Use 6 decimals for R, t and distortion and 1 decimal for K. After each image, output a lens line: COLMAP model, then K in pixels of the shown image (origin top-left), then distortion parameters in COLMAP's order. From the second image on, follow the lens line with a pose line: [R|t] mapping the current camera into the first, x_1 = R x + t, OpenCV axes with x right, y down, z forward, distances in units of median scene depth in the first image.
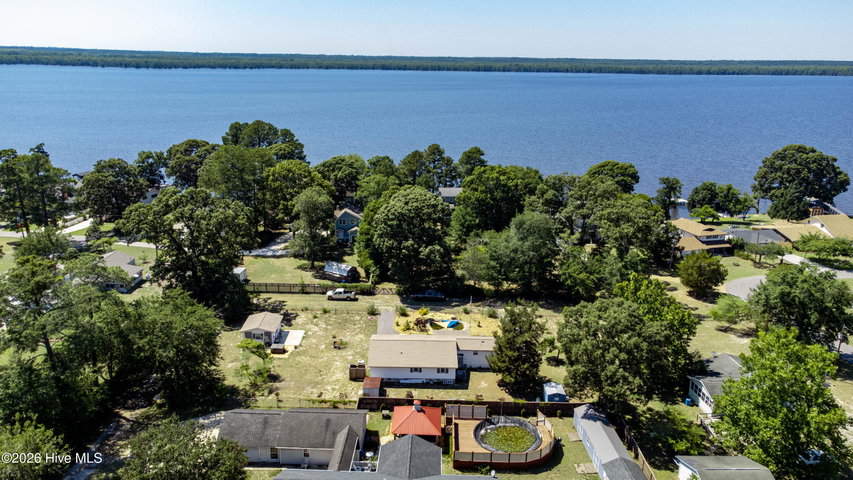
lens RADIAL K [[633.7, 0, 422.0], [0, 633.7, 237.9], [0, 0, 1]] dist [0.046390, 0.001561]
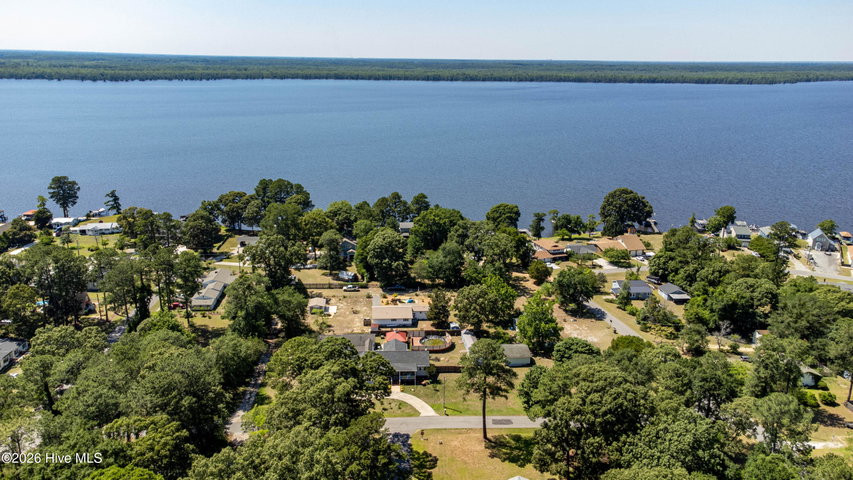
lens RADIAL K [[633.7, 0, 422.0], [0, 633.7, 237.9], [0, 0, 1]] dist [0.046390, 0.001561]
pose [[0.997127, -0.023109, 0.072134, -0.051871], [0.023105, 0.999733, 0.000884, -0.062686], [-0.072135, 0.000786, 0.997395, -0.975454]]
